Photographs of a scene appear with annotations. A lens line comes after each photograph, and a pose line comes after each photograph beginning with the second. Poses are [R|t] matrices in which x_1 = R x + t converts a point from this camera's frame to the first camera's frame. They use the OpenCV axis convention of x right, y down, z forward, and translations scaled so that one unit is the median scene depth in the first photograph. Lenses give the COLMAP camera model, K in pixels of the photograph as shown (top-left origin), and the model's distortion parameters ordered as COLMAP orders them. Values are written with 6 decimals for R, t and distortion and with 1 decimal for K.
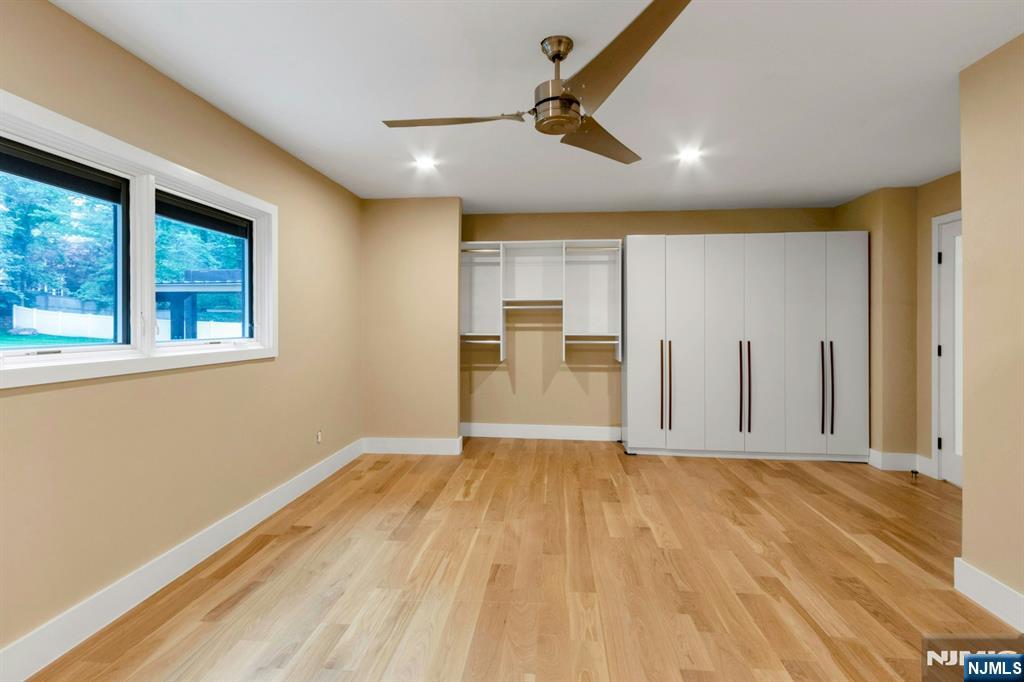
lens RADIAL K [[476.1, 0, 503.5], [0, 476.1, 326.4], [0, 0, 1]] dist [-0.001261, -0.003429]
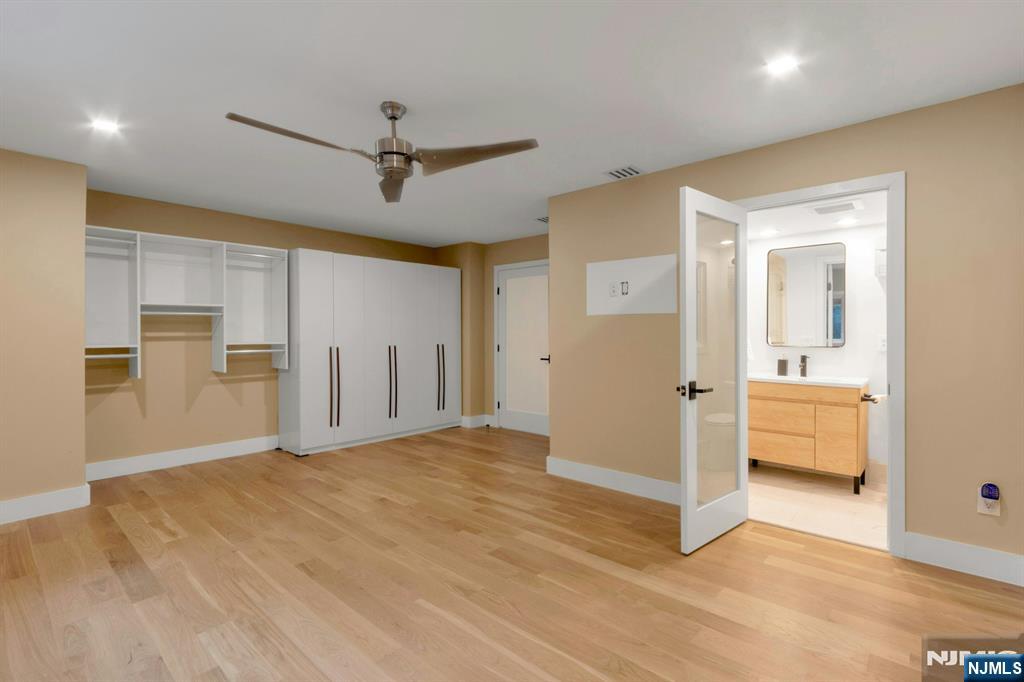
lens RADIAL K [[476.1, 0, 512.3], [0, 476.1, 335.5], [0, 0, 1]] dist [-0.001261, -0.003429]
pose [[0.581623, -0.008779, 0.813411, -0.382928], [0.007392, 0.999958, 0.005507, -0.000794], [-0.813425, 0.002810, 0.581663, 0.010769]]
